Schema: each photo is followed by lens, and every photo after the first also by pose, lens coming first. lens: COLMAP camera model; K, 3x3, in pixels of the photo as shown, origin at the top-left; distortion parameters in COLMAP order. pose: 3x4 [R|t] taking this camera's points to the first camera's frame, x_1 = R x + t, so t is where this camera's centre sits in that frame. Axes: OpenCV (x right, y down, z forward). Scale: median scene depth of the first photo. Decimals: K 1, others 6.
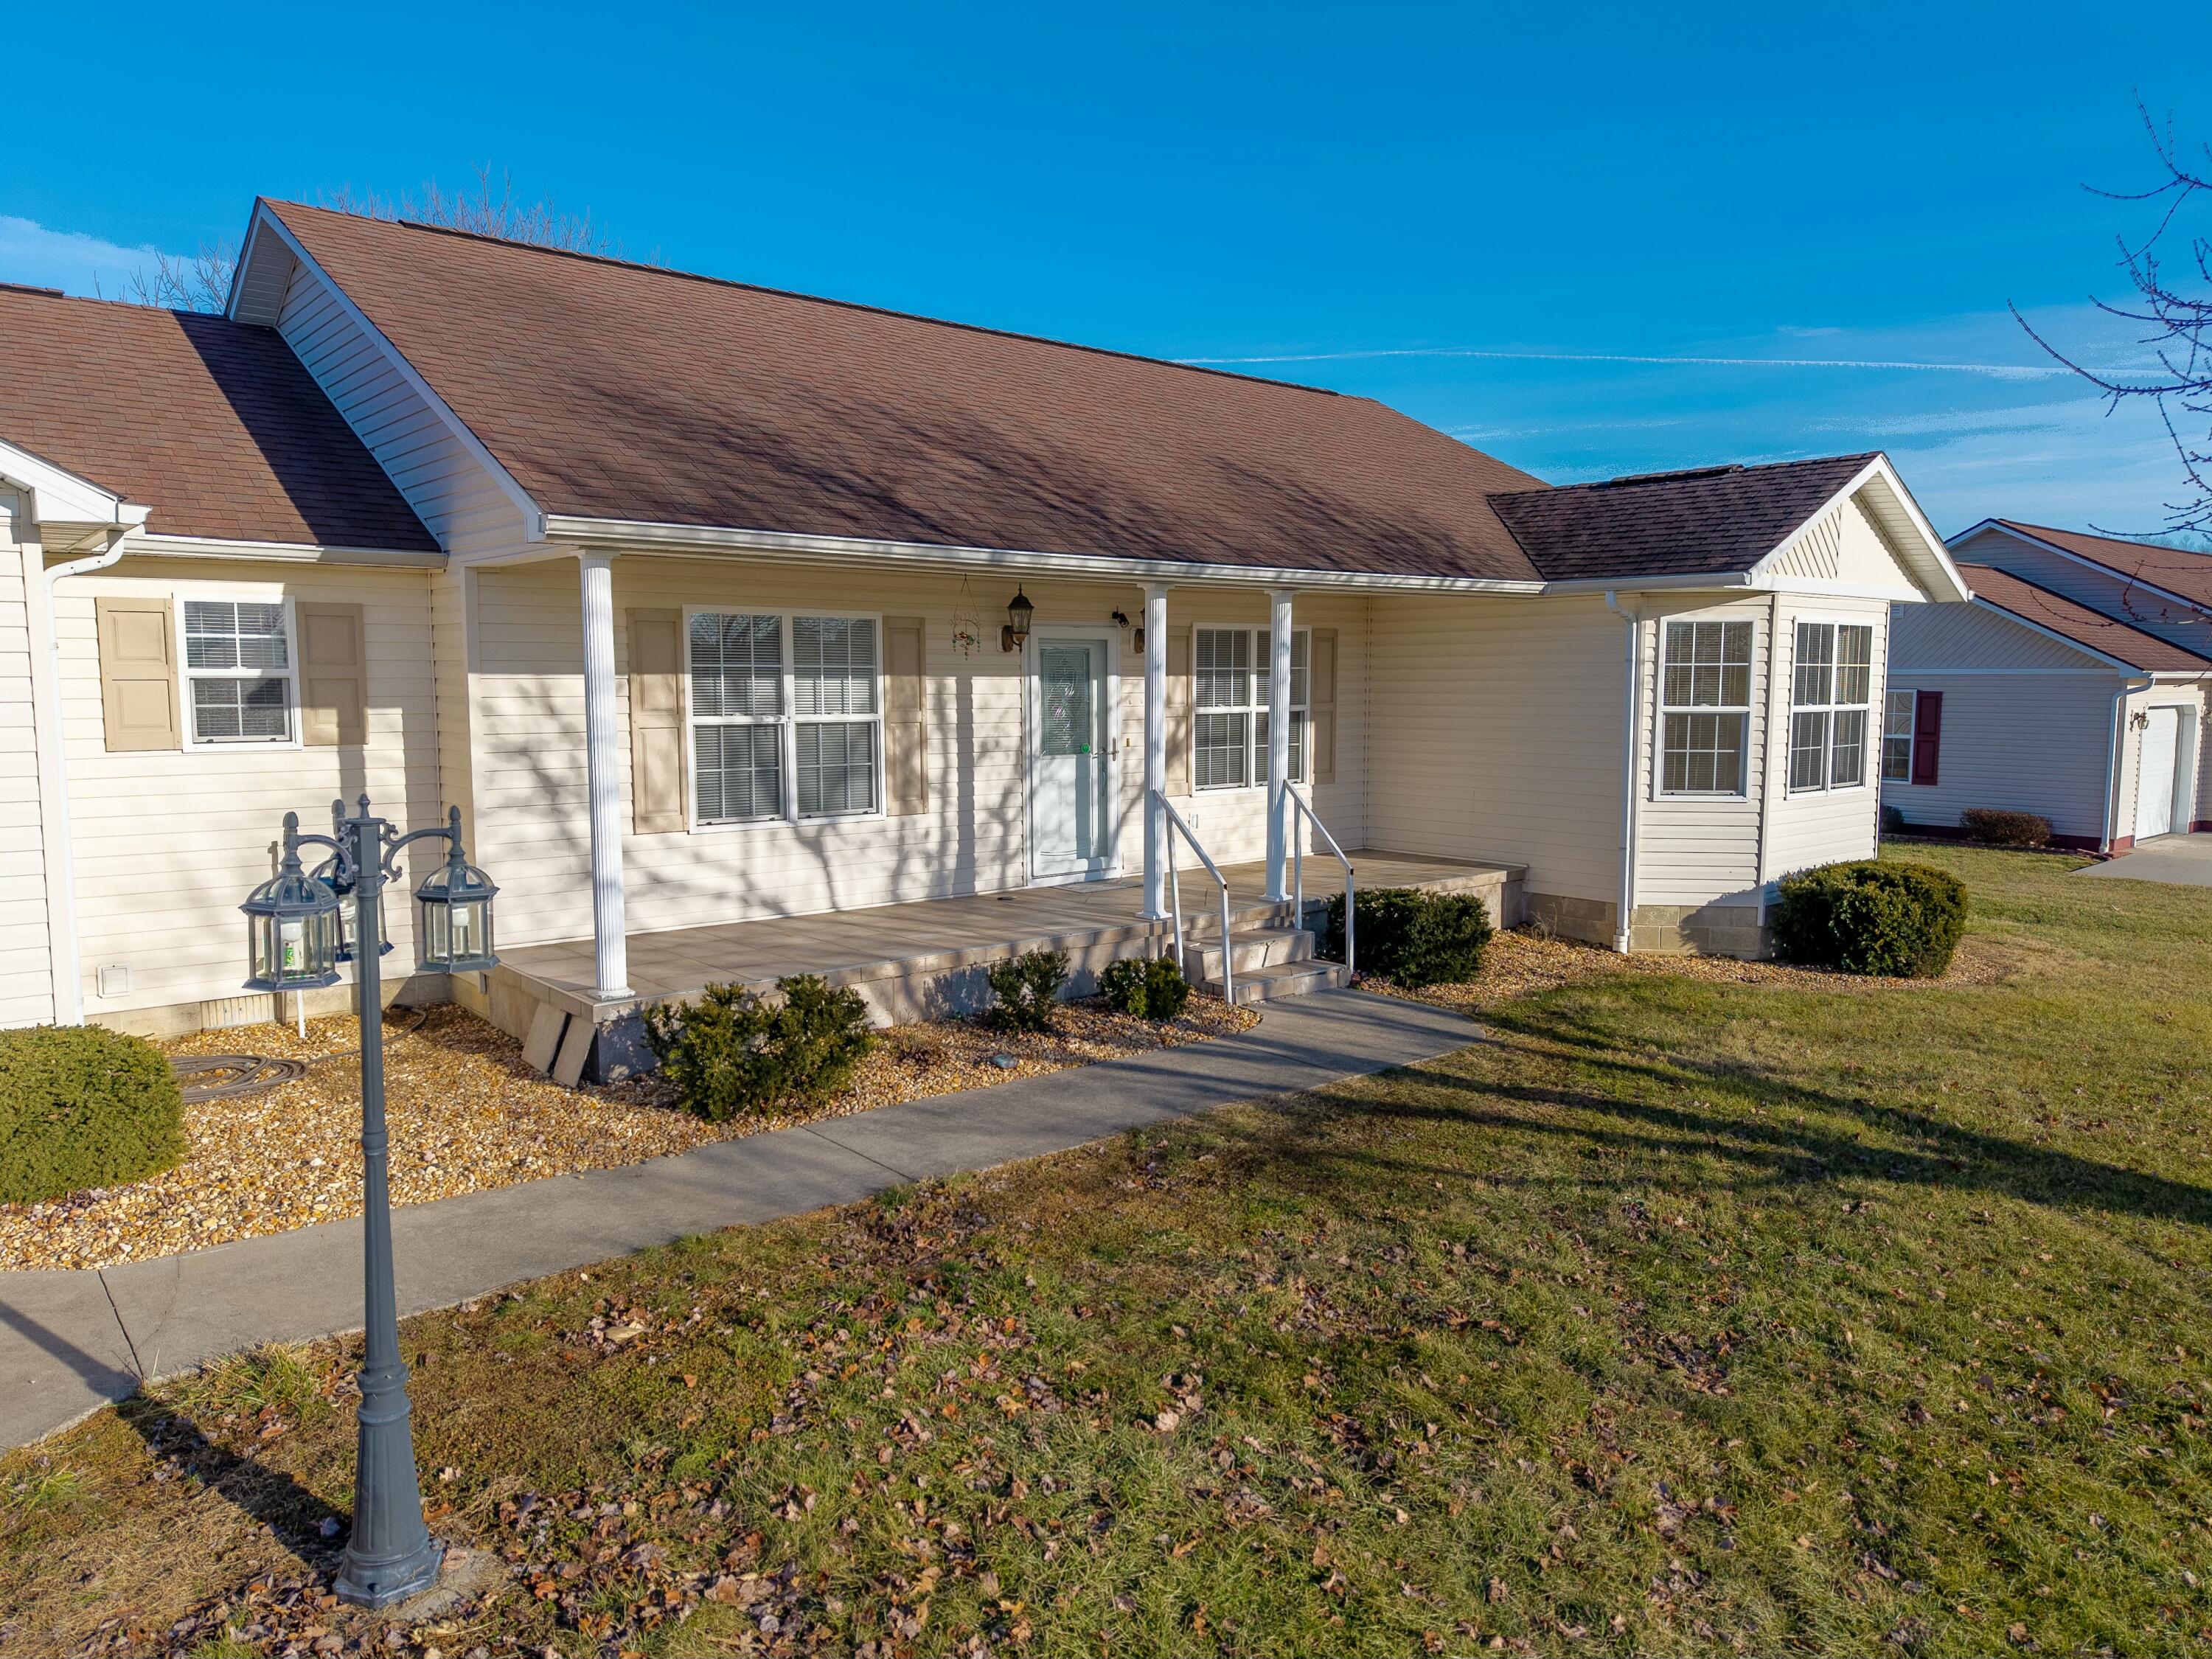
lens RADIAL K [[1479.4, 0, 1106.0], [0, 1479.4, 829.5], [0, 0, 1]] dist [0.007721, -0.004173]
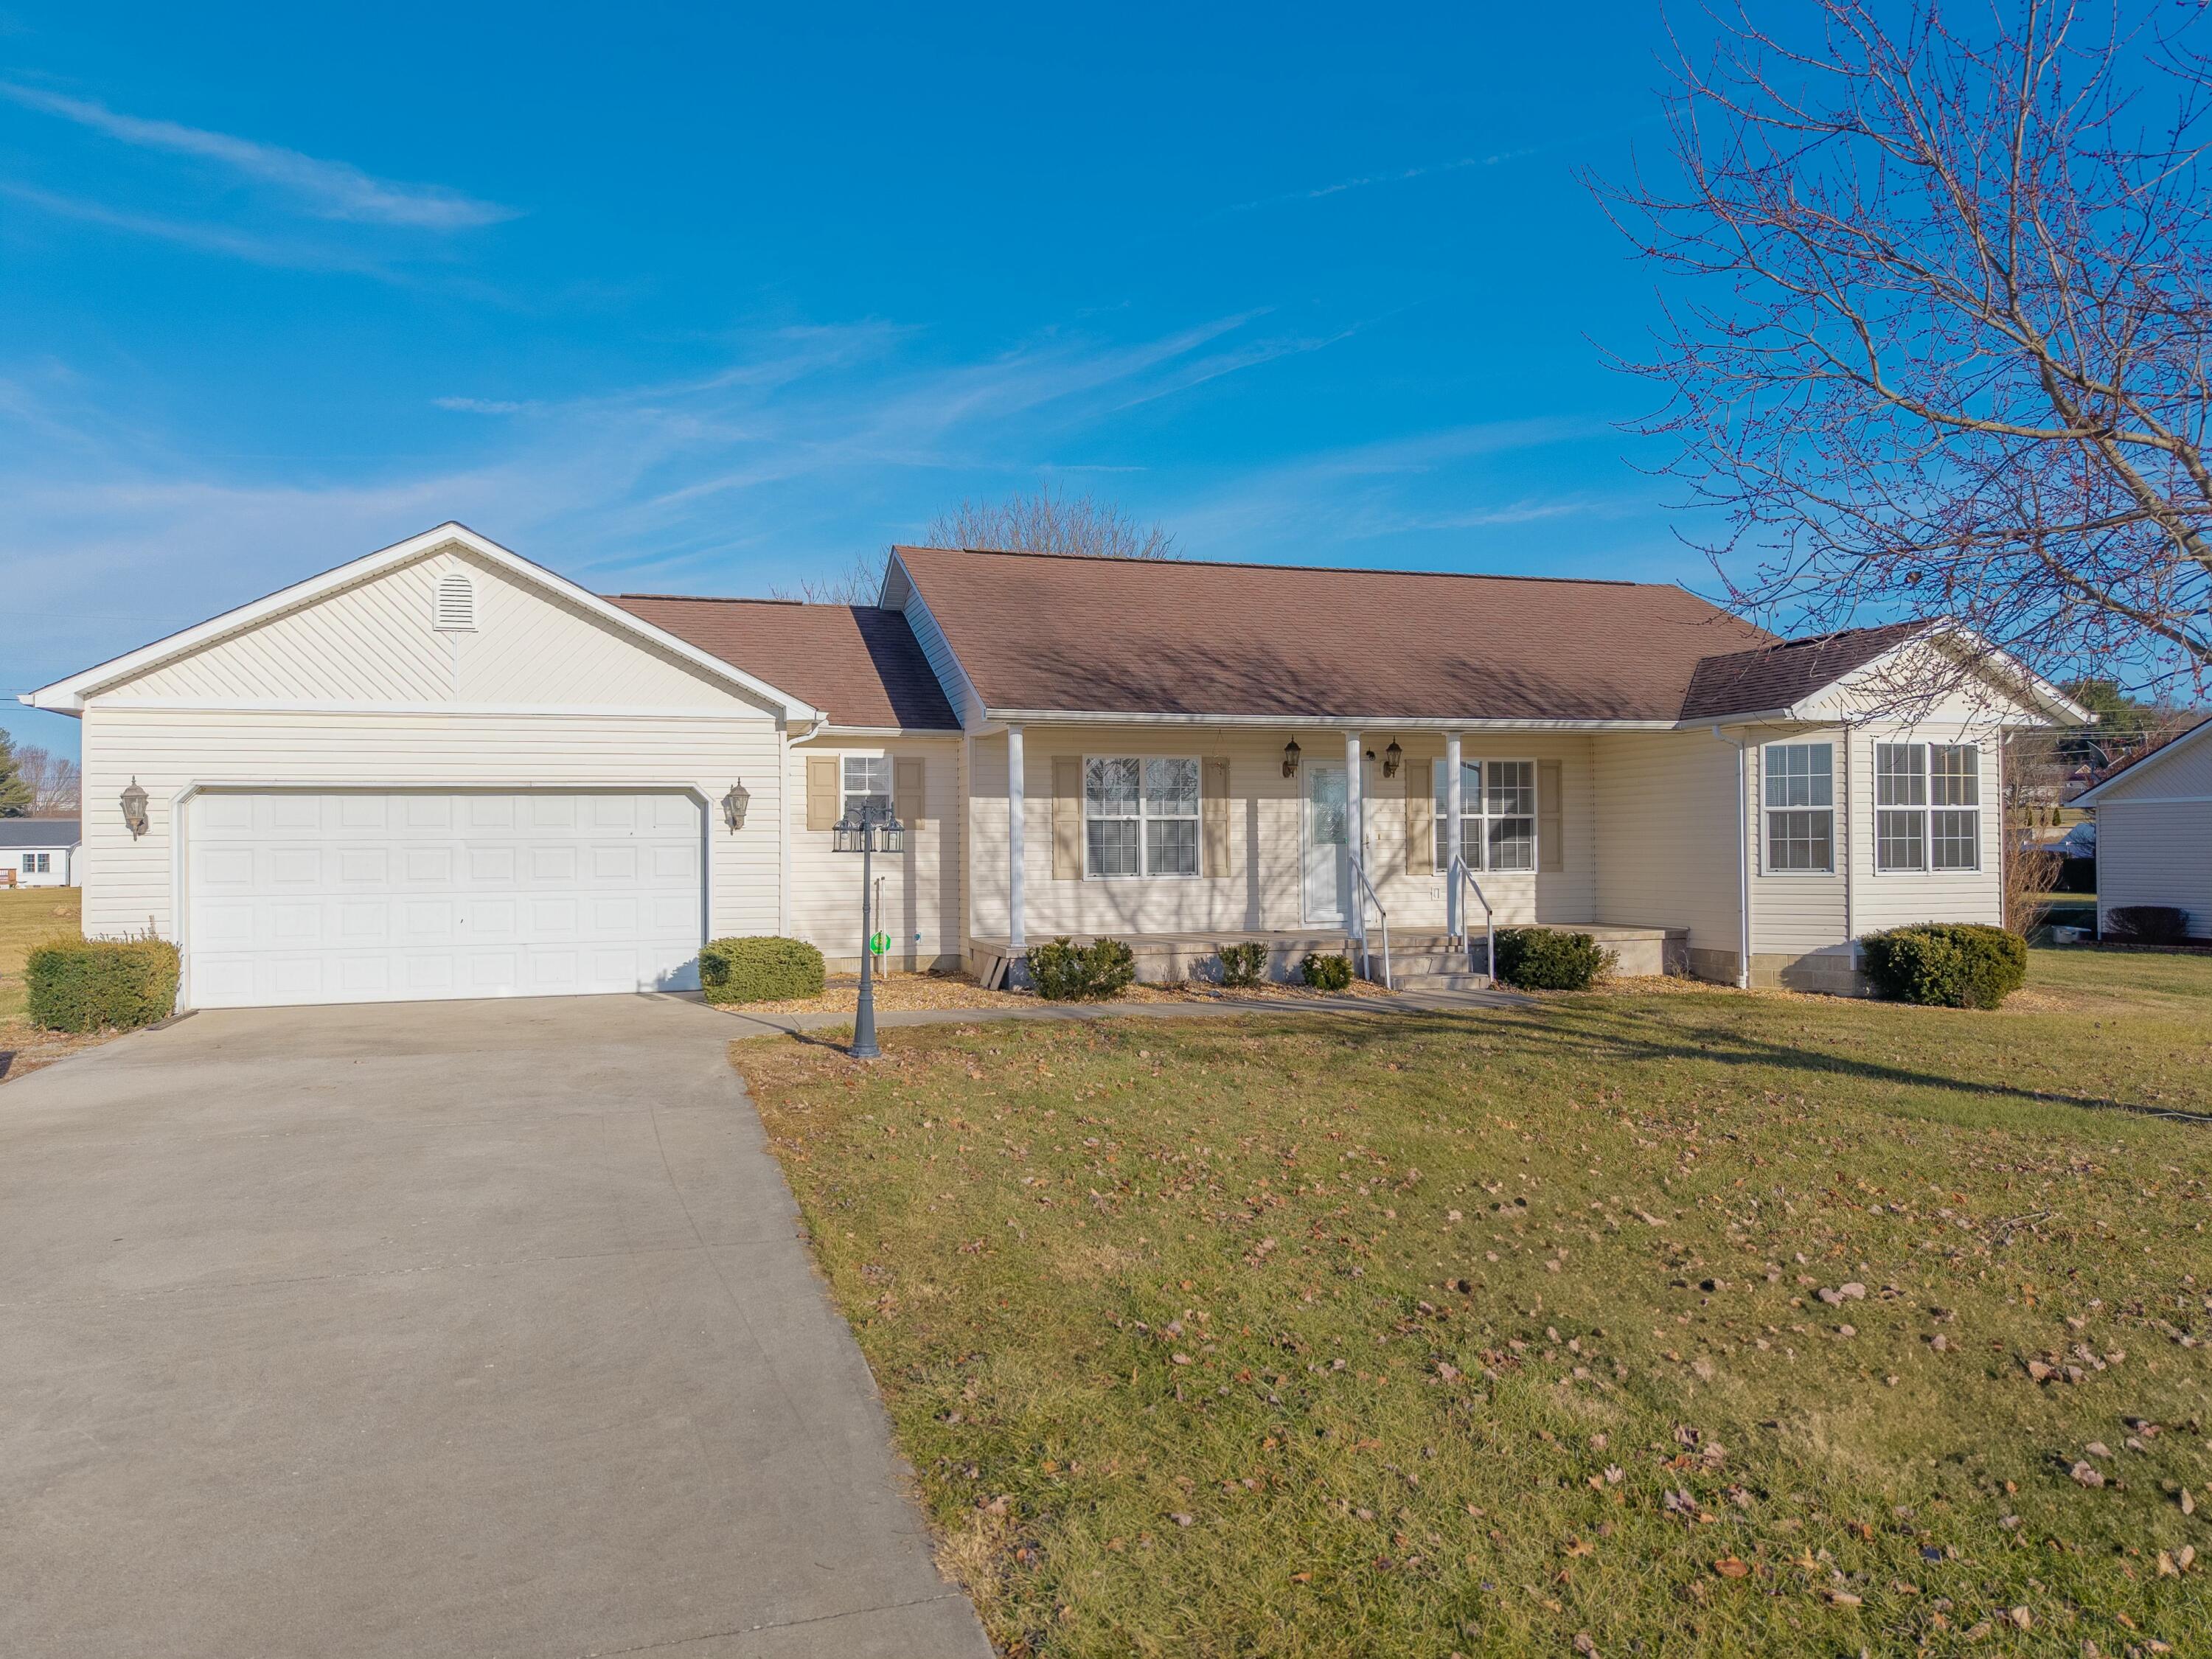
lens RADIAL K [[1545.8, 0, 1062.0], [0, 1545.8, 827.5], [0, 0, 1]] dist [-0.001062, -0.002504]
pose [[0.910517, -0.012495, -0.413283, 0.384318], [-0.035345, 0.993532, -0.107908, 0.116238], [0.411959, 0.112860, 0.904186, -0.574173]]
